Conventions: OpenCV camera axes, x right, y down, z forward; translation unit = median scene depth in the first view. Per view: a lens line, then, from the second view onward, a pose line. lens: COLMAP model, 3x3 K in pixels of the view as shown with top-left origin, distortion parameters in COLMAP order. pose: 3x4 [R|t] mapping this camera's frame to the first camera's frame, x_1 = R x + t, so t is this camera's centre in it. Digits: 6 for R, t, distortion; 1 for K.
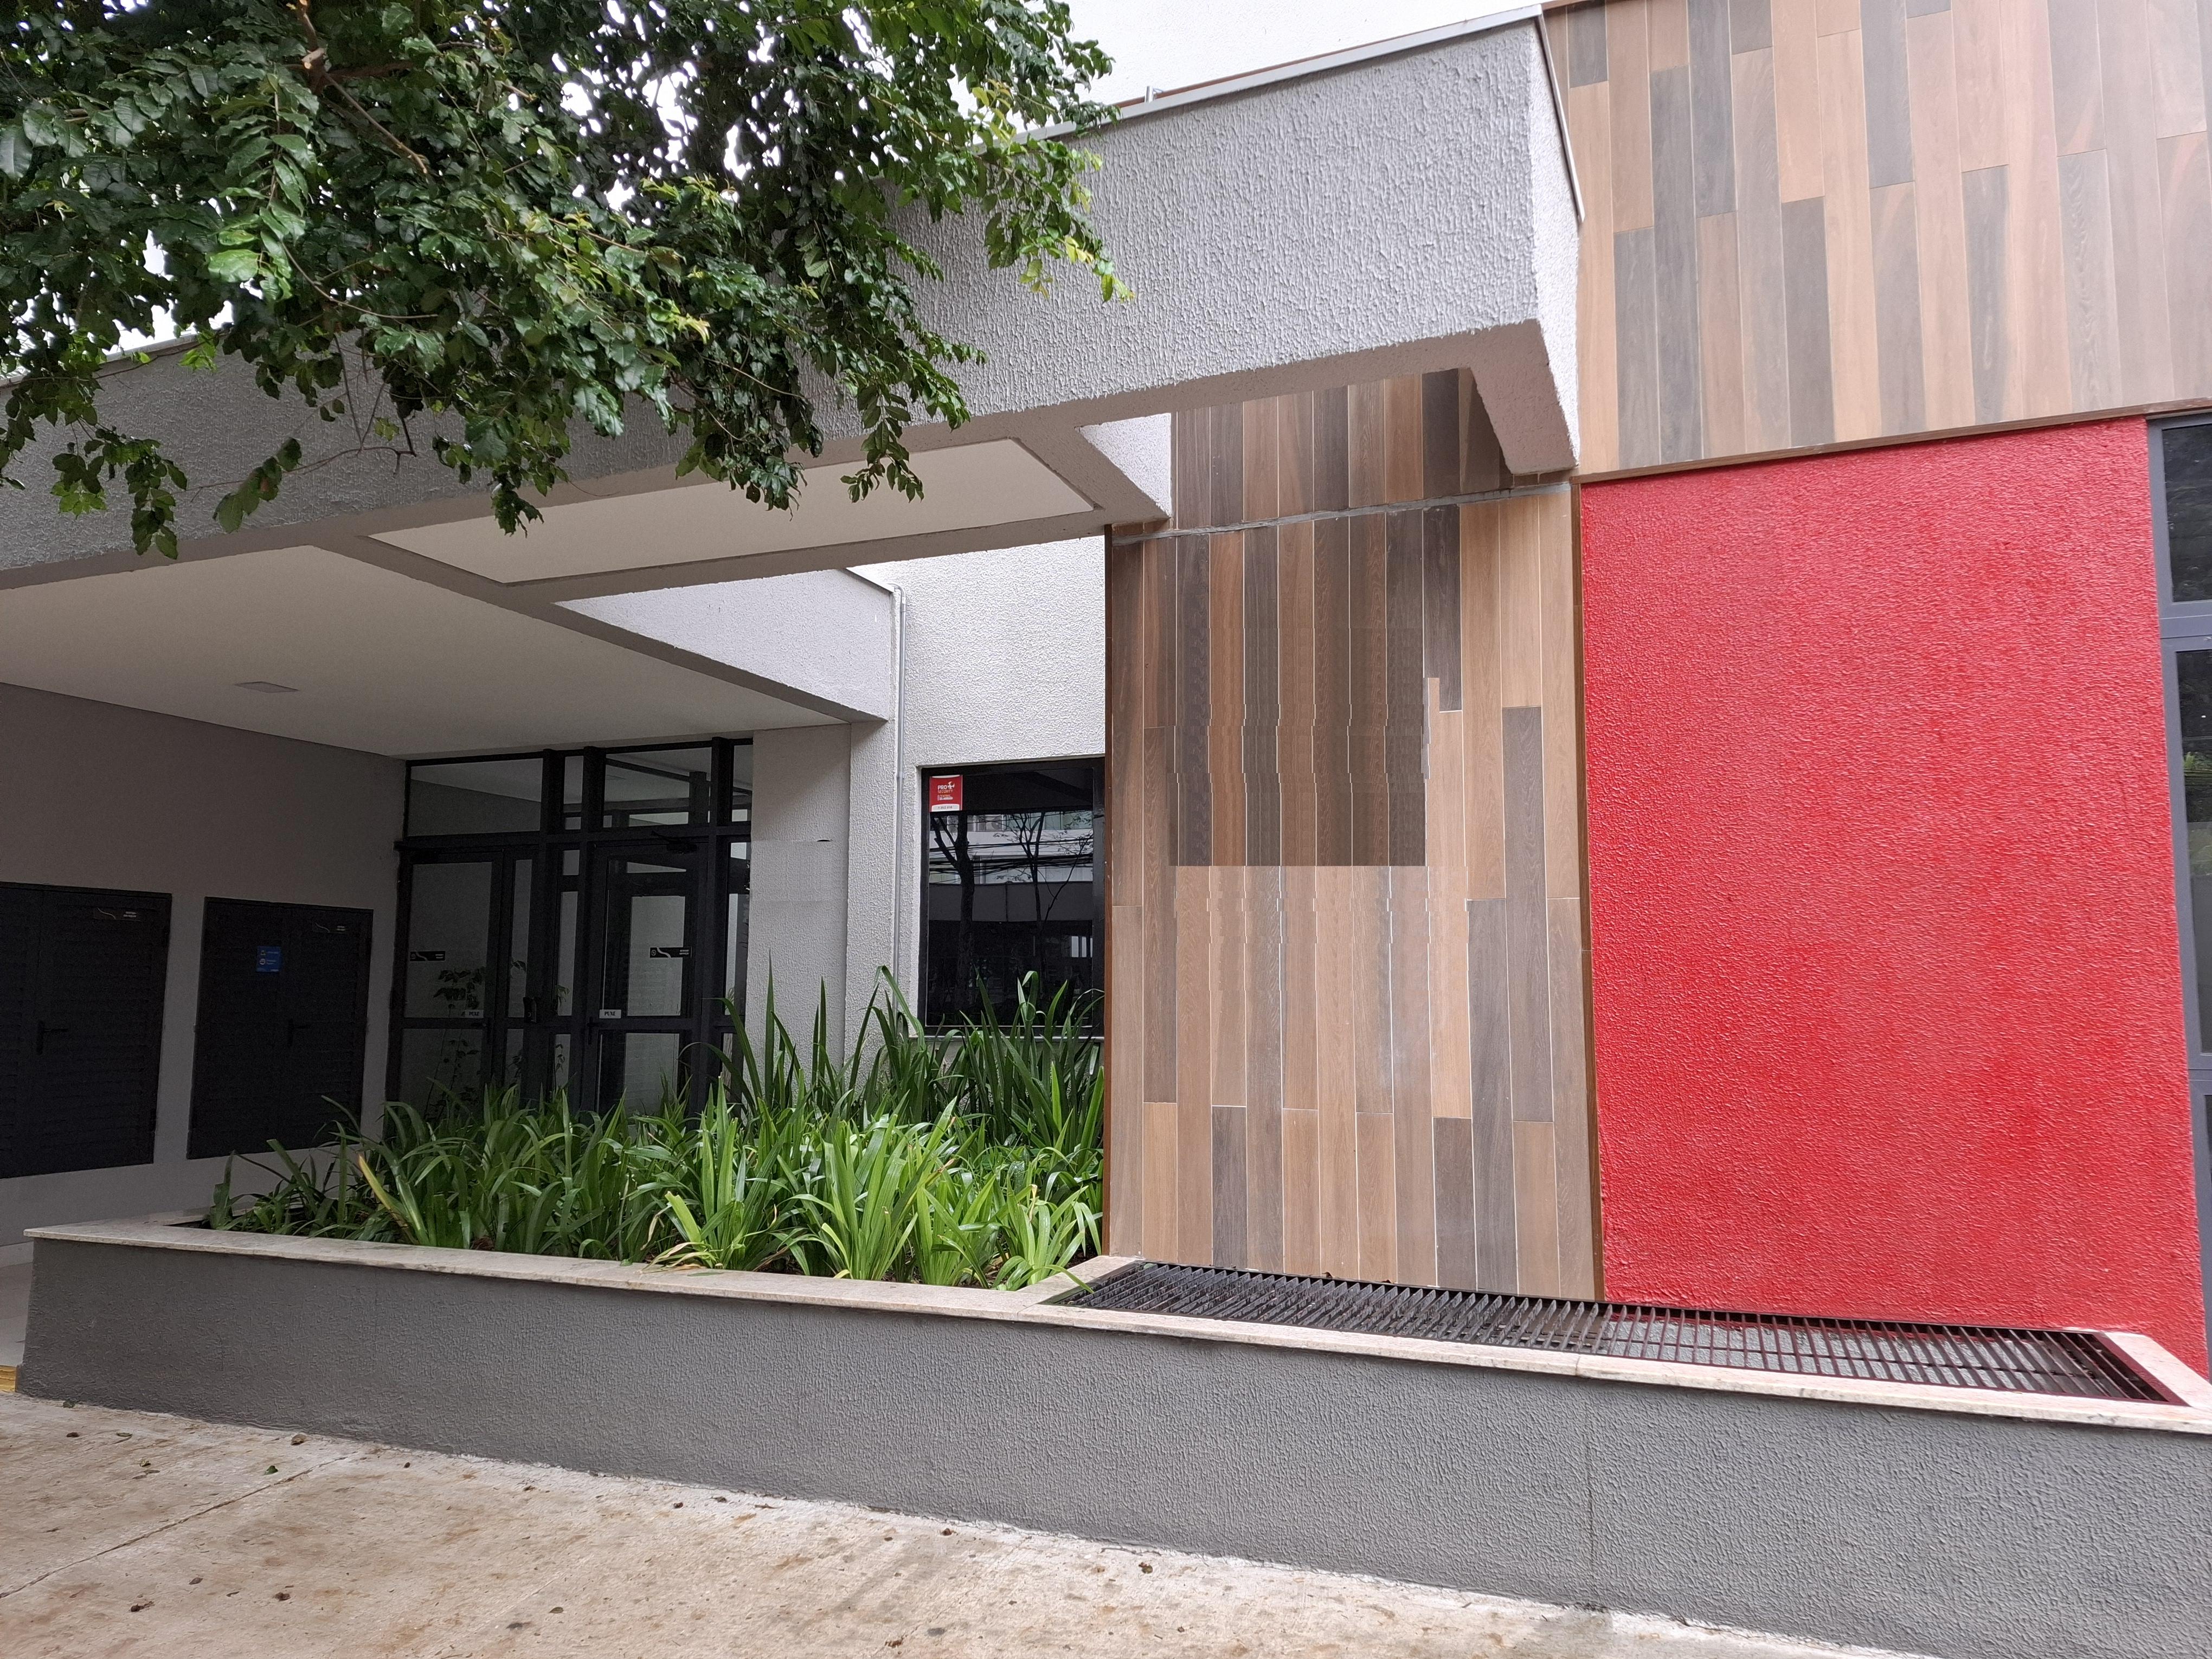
lens RADIAL K [[1532.6, 0, 1106.0], [0, 1532.6, 829.5], [0, 0, 1]] dist [0.001998, -0.009920]
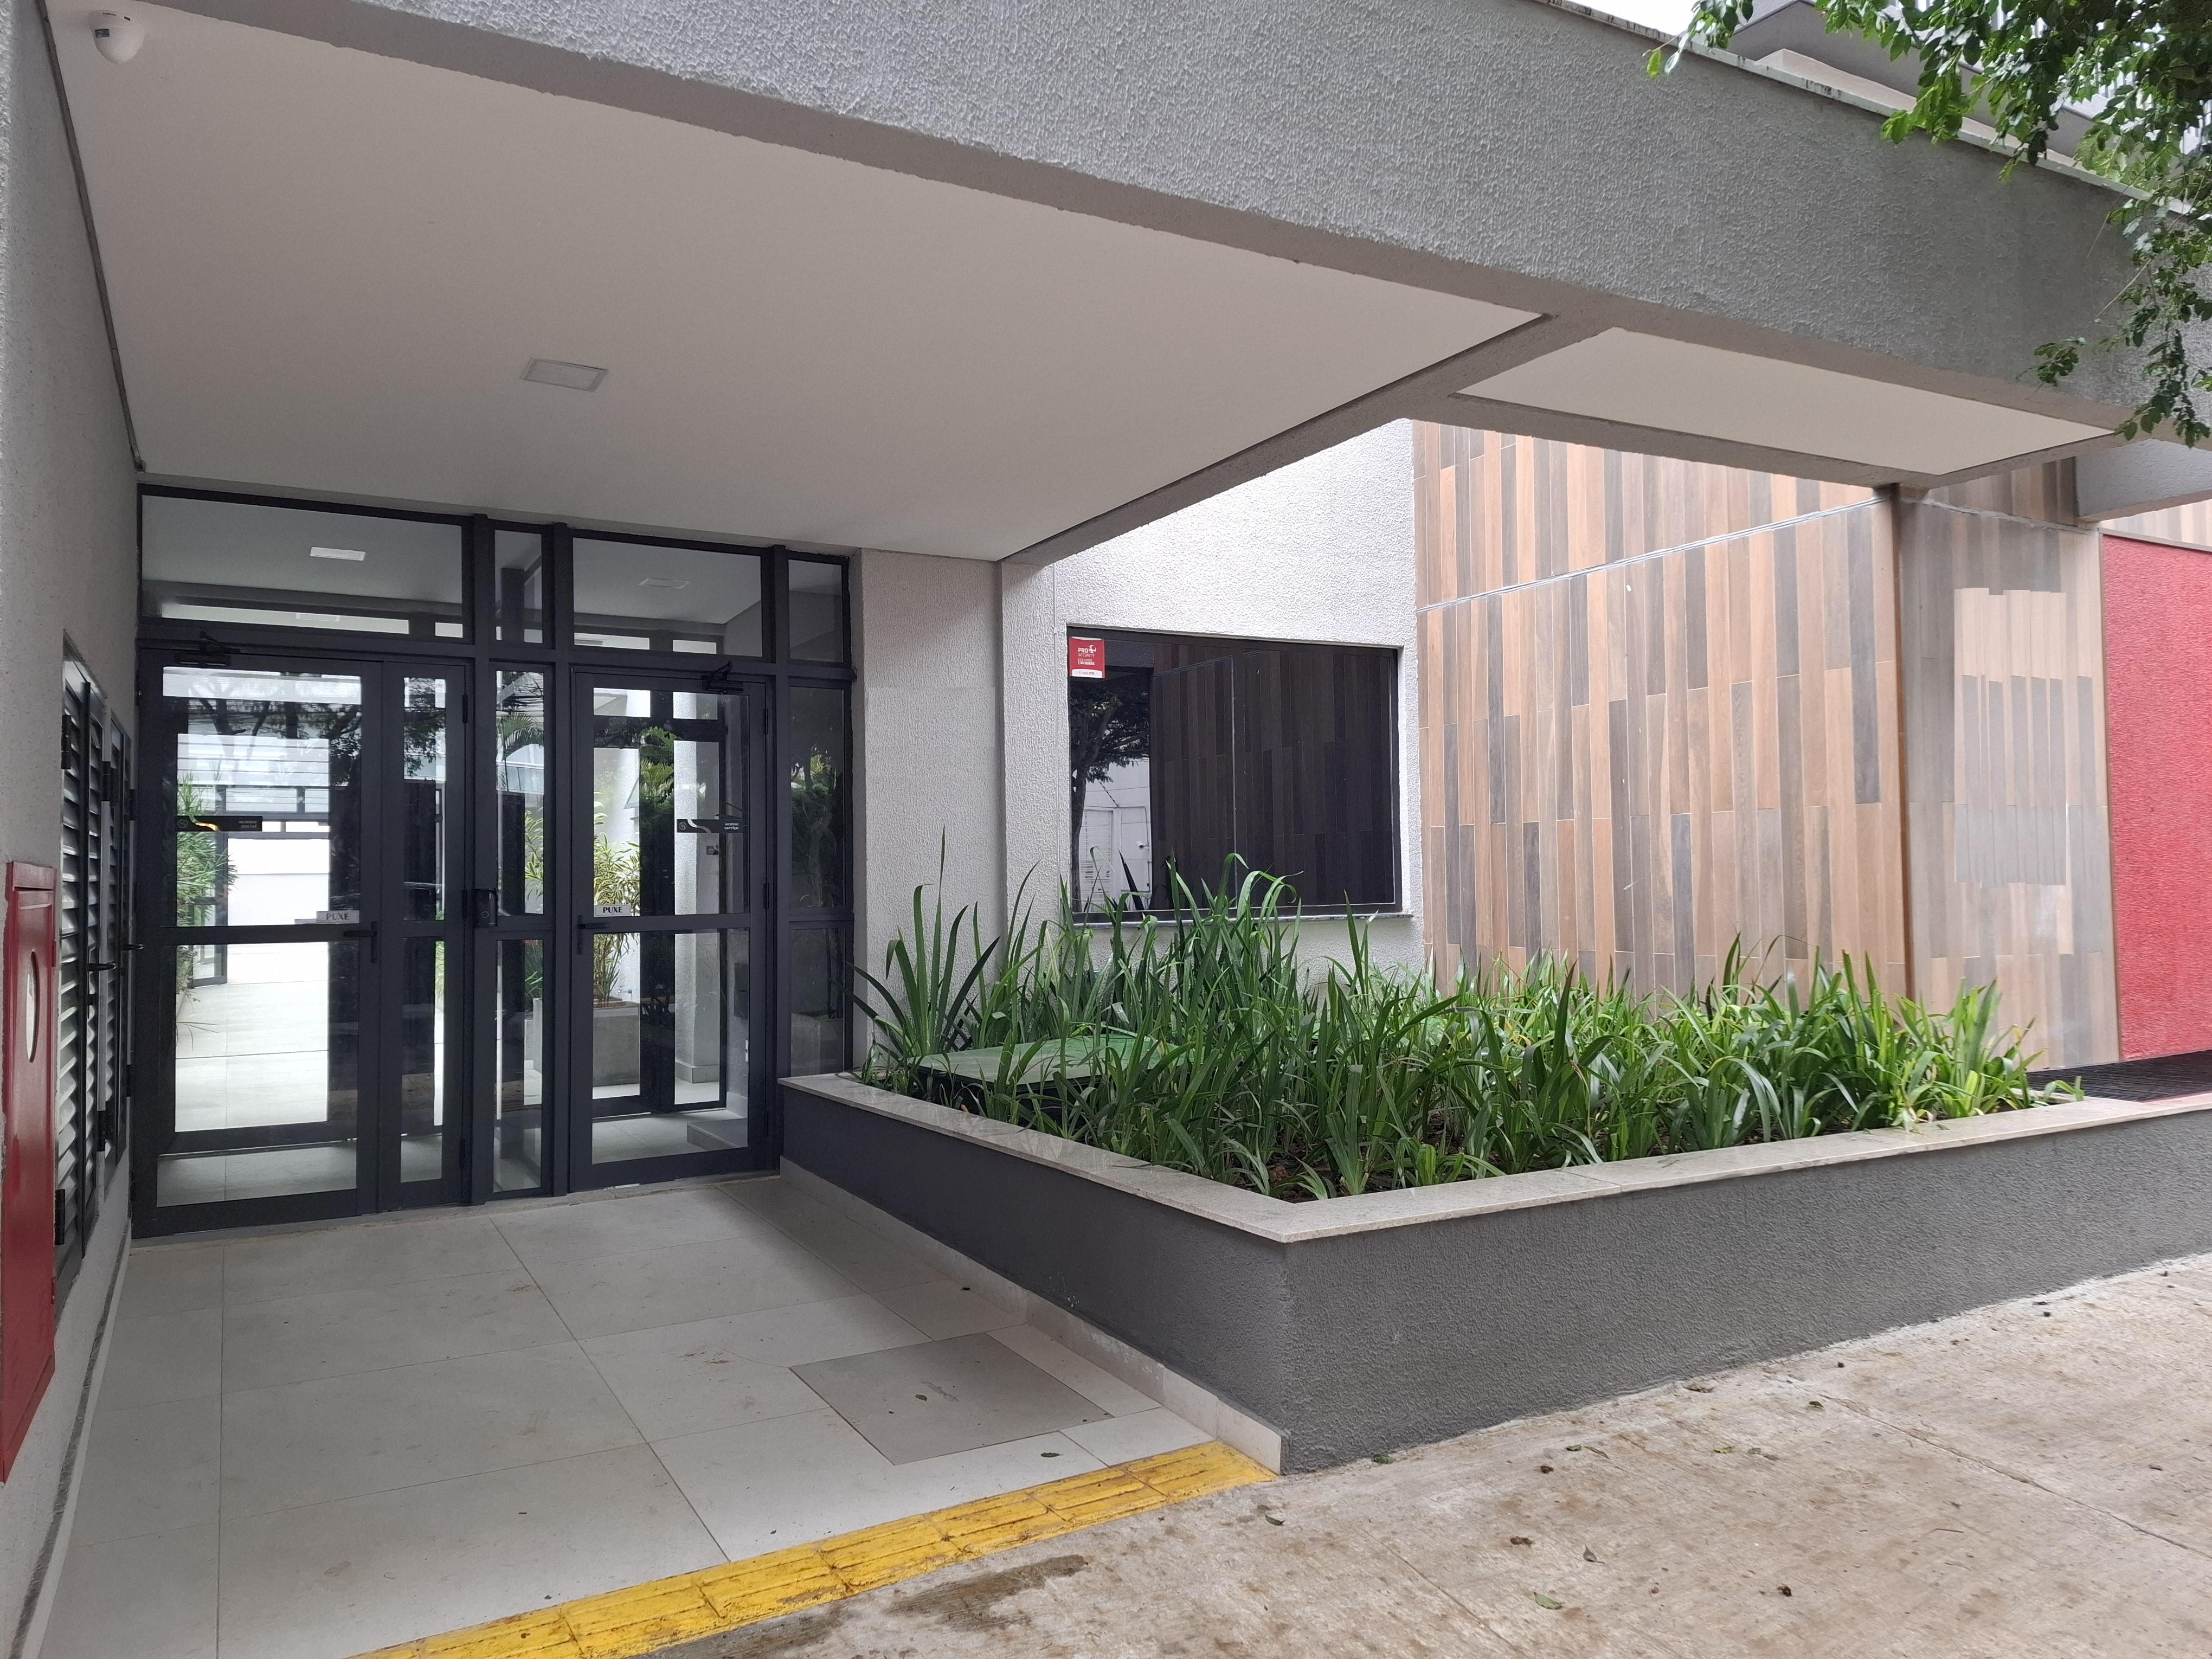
lens RADIAL K [[1532.6, 0, 1106.0], [0, 1532.6, 829.5], [0, 0, 1]] dist [0.001998, -0.009920]
pose [[0.646465, 0.018085, 0.762729, -1.492414], [-0.071474, 0.996758, 0.036945, 0.082416], [-0.759589, -0.078399, 0.645662, 0.764812]]
